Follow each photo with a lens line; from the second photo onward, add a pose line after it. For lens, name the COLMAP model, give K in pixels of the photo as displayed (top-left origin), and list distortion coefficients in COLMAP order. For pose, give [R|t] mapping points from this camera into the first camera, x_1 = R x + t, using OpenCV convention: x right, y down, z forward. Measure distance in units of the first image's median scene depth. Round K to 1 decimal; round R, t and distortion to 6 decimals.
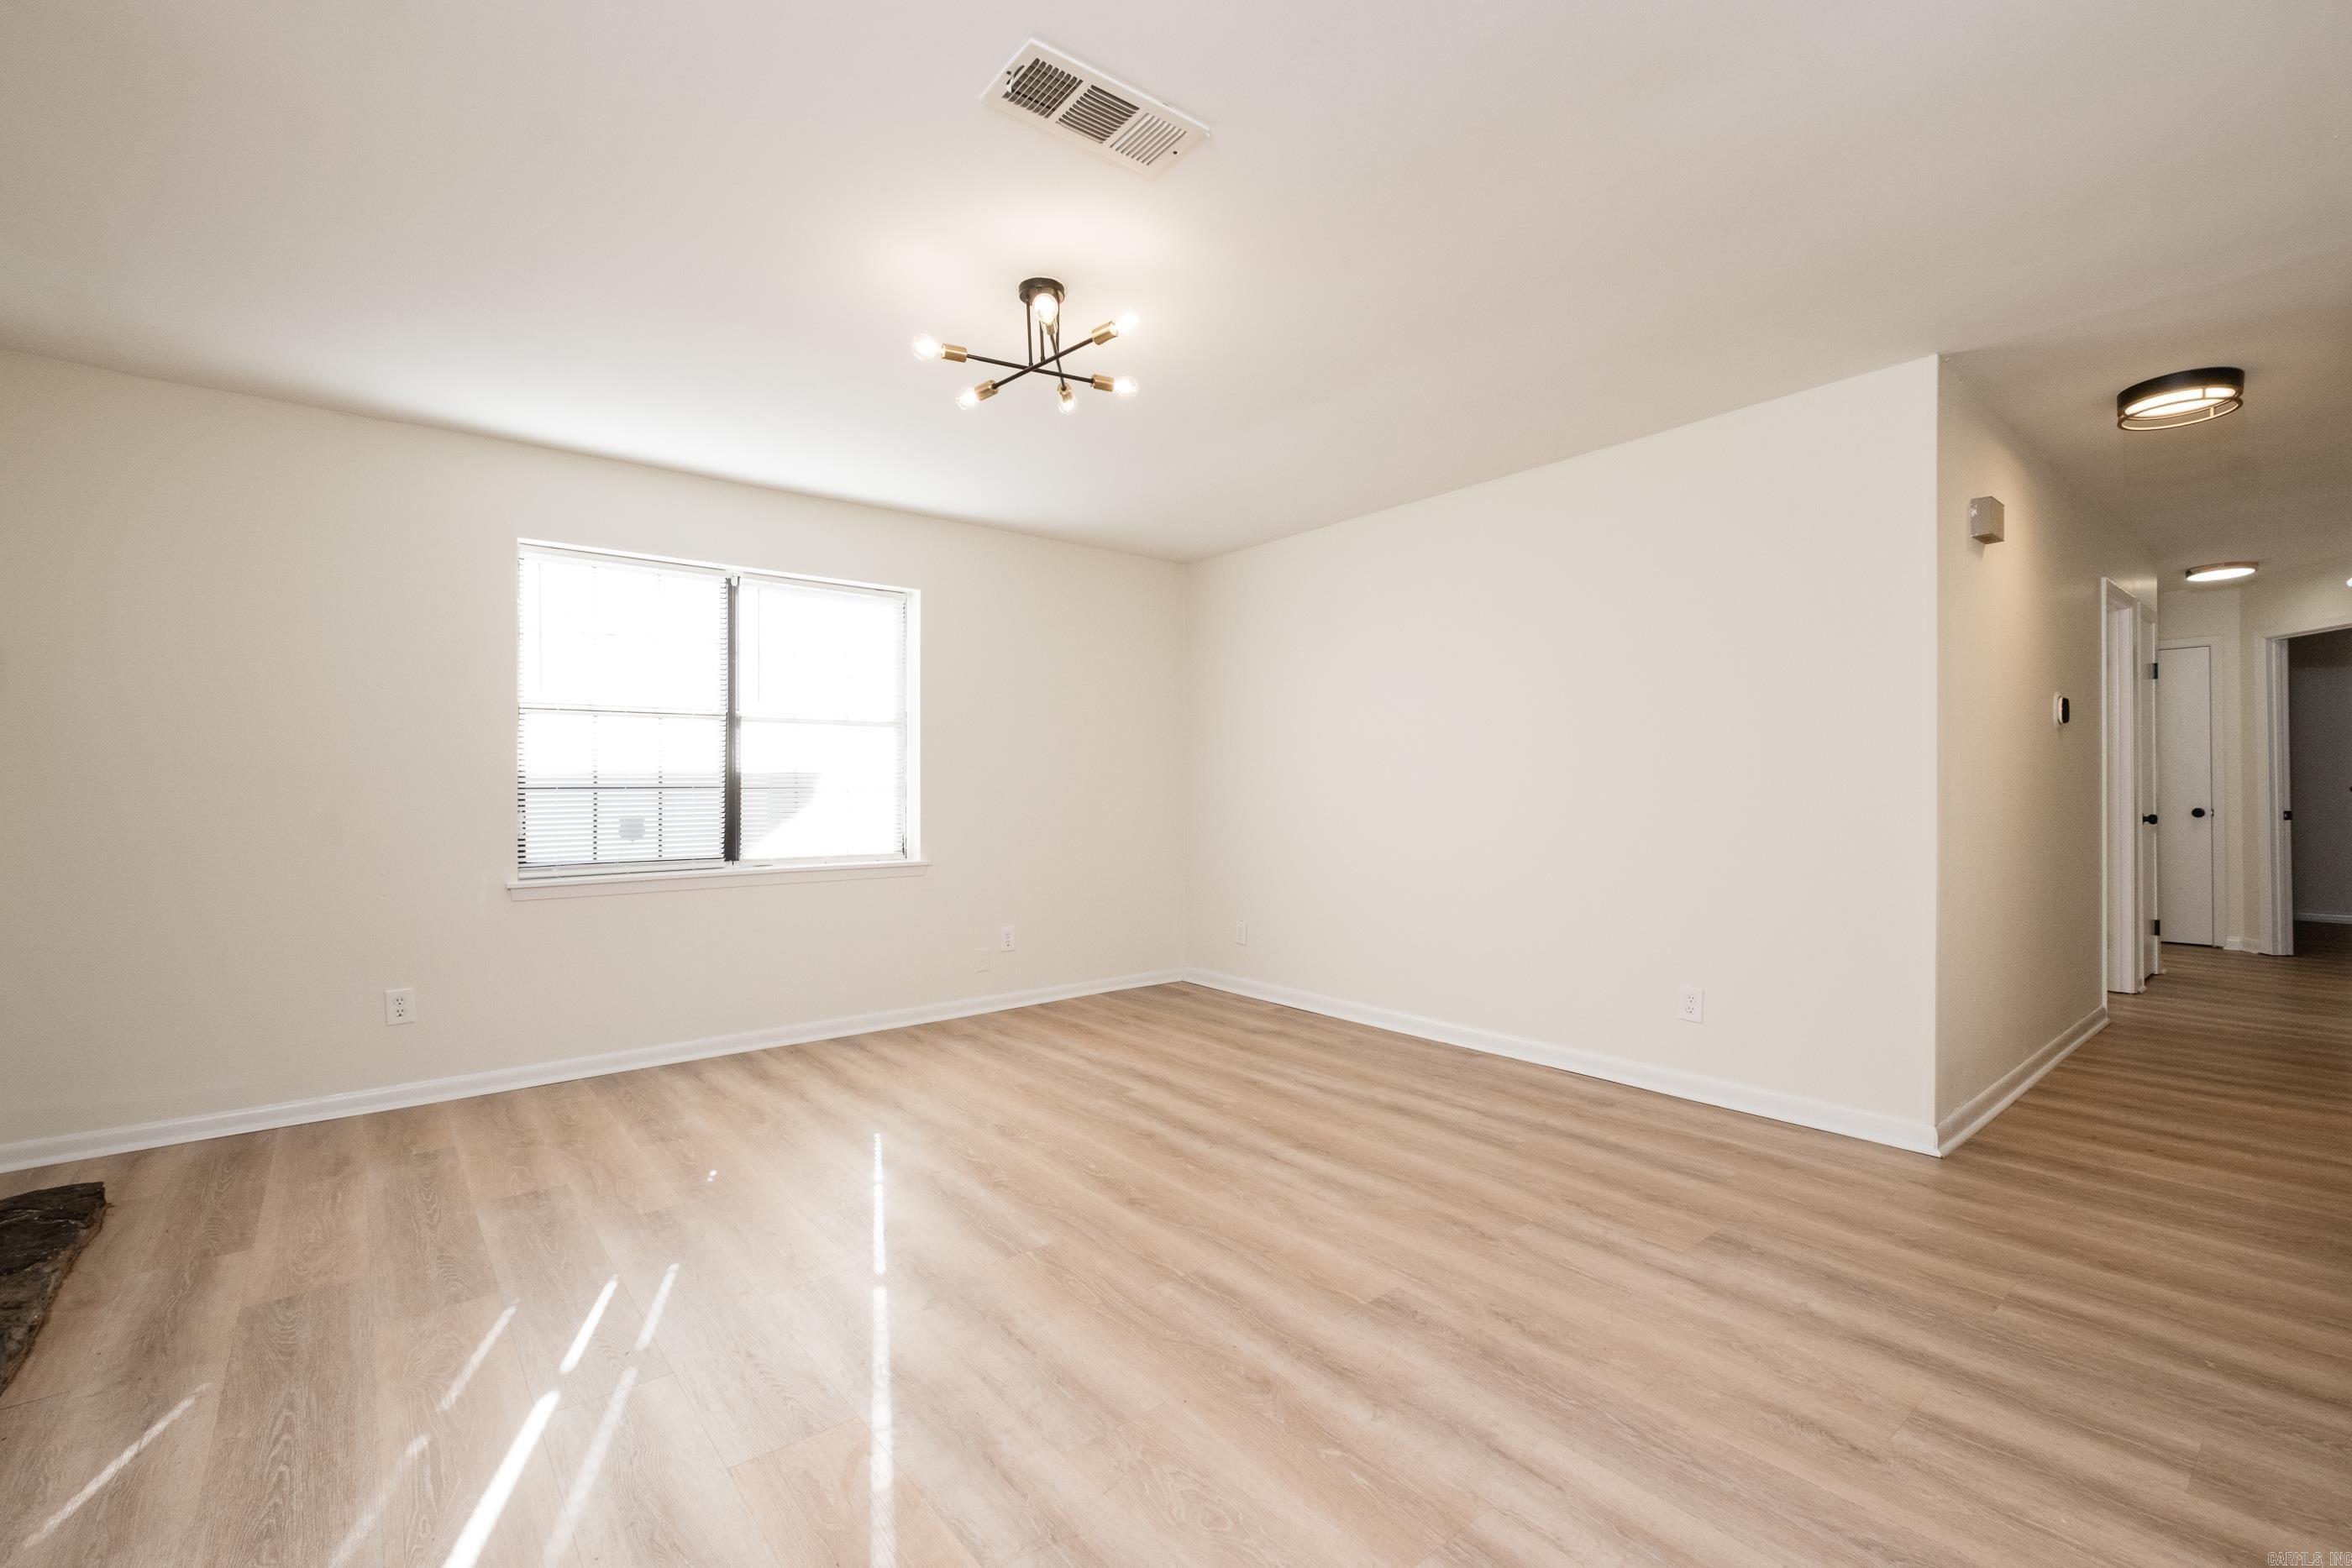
lens RADIAL K [[1003.2, 0, 1194.7], [0, 1003.2, 789.6], [0, 0, 1]] dist [0.000973, -0.000112]
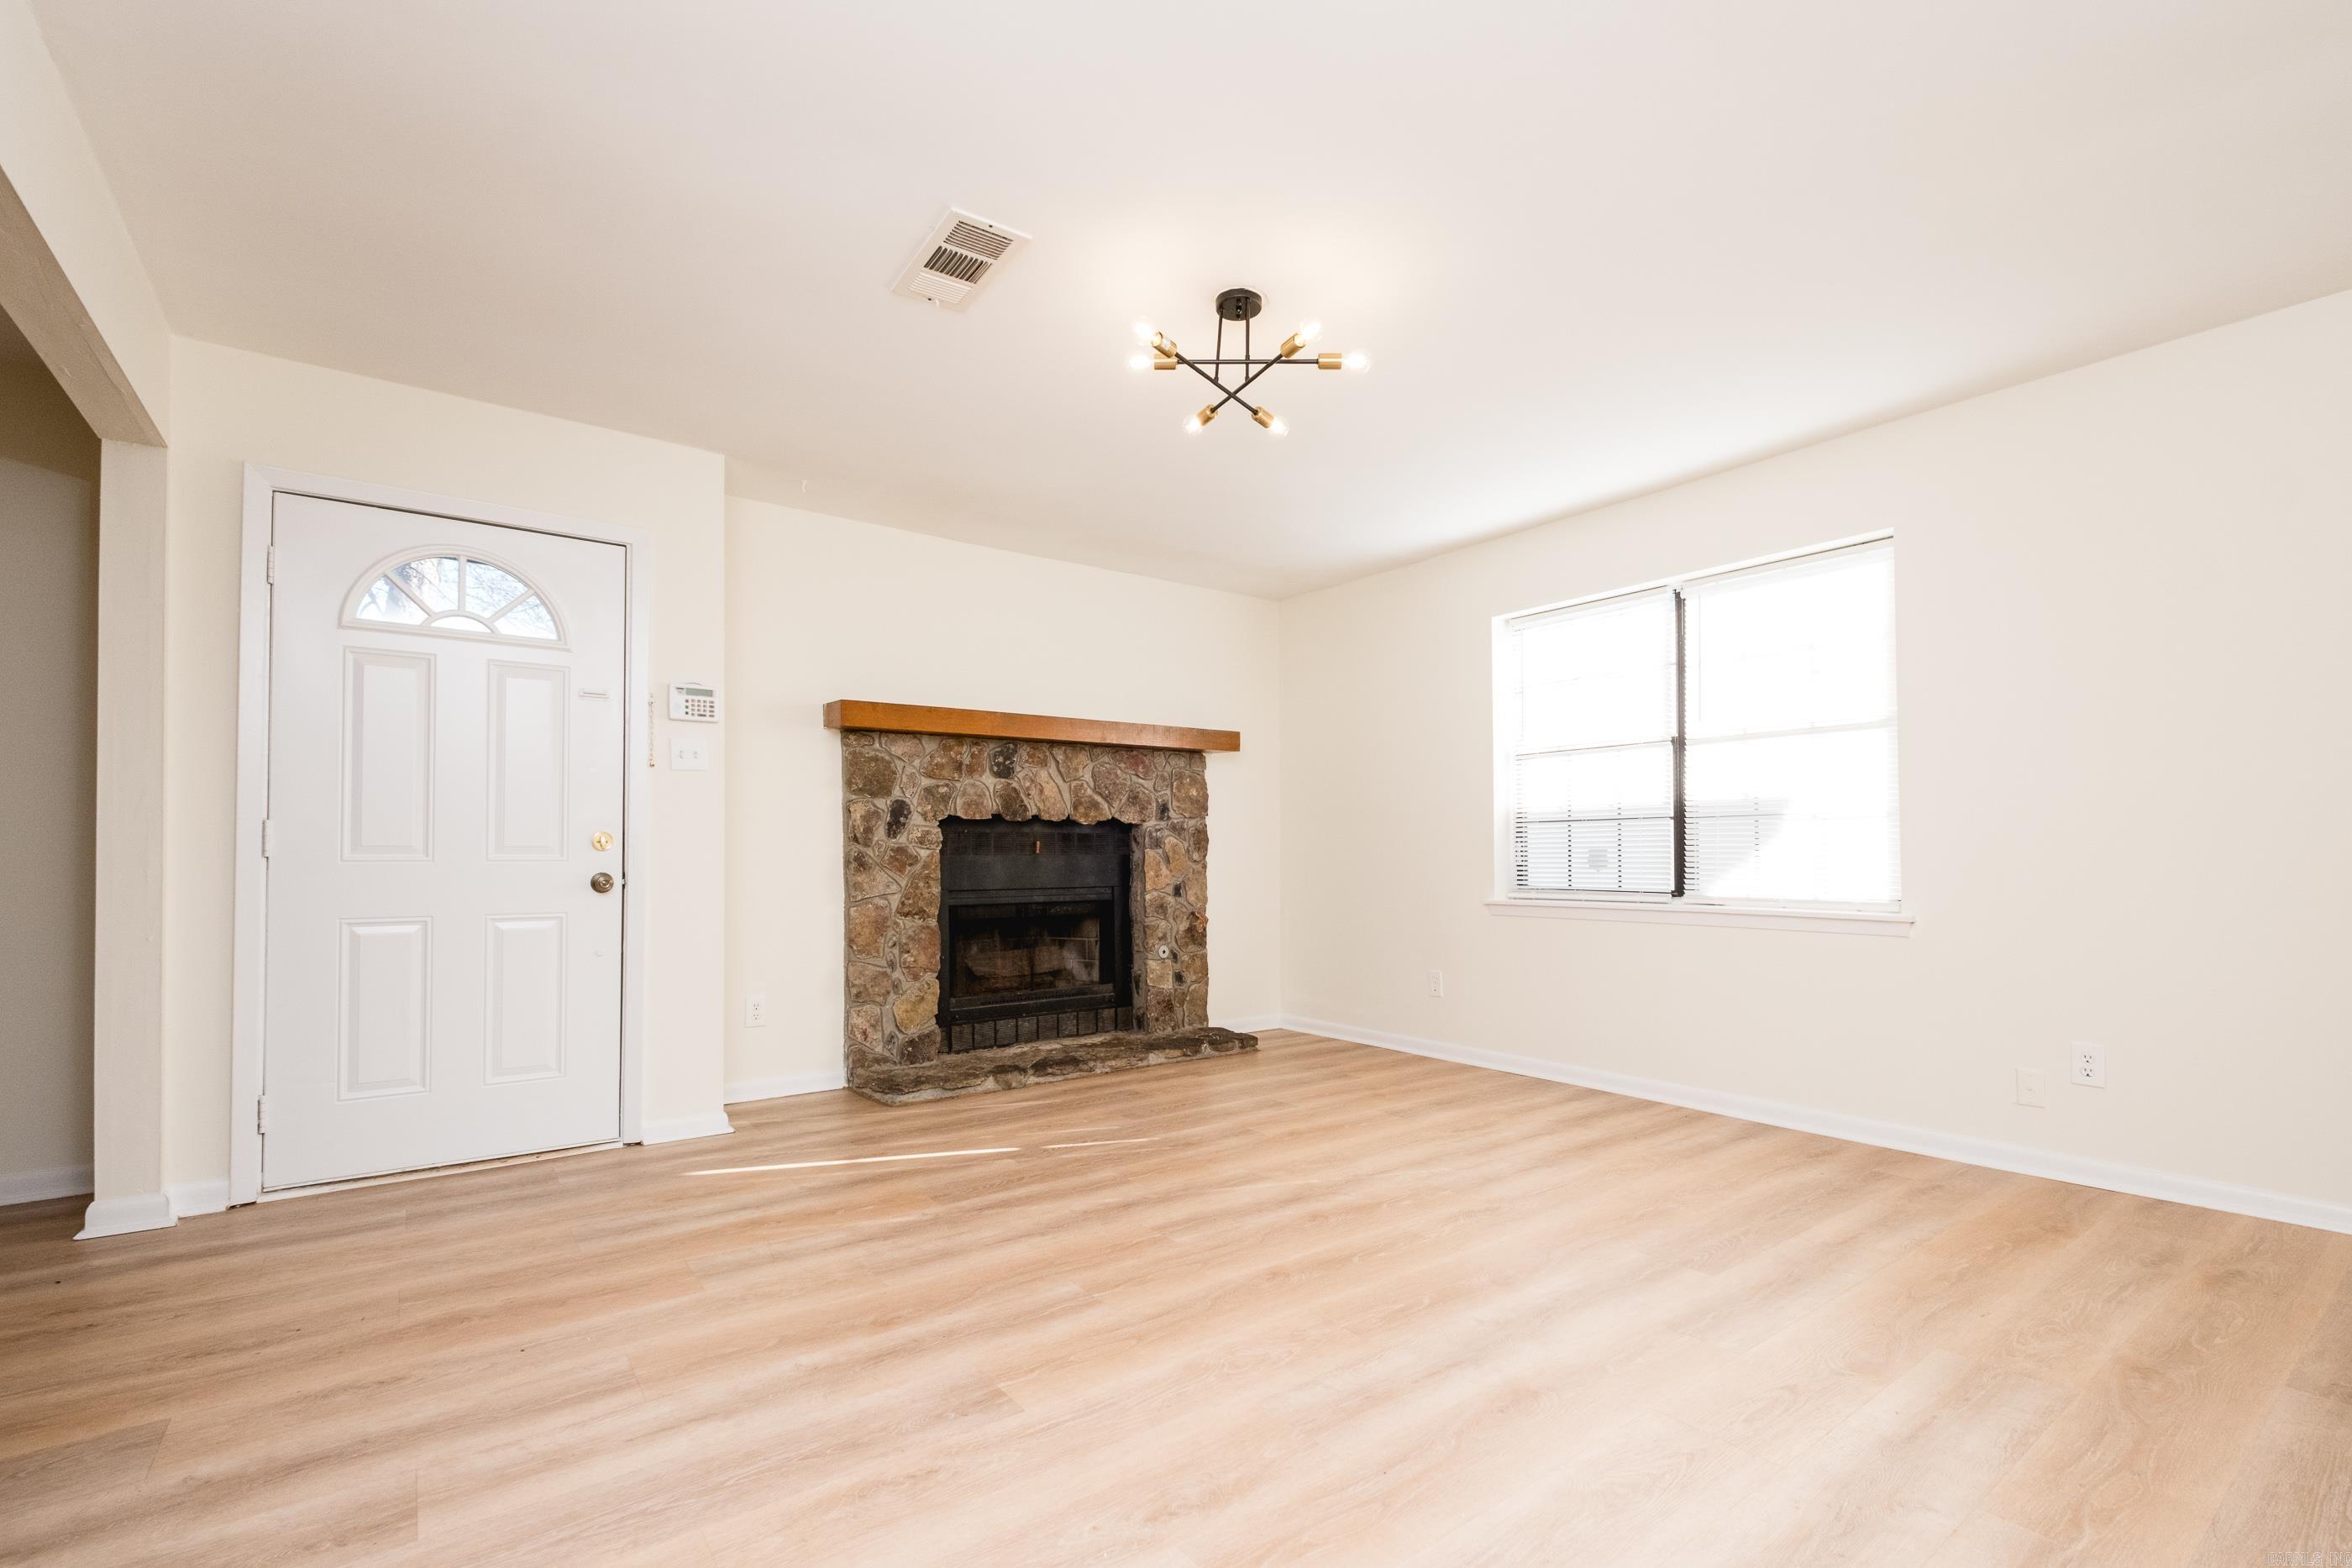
lens RADIAL K [[1053.7, 0, 1194.9], [0, 1053.7, 841.0], [0, 0, 1]] dist [-0.000679, -0.000428]
pose [[-0.043454, -0.006724, -0.999033, 0.706908], [0.001537, 0.999976, -0.006797, 0.034444], [0.999054, -0.001831, -0.043443, 0.800909]]
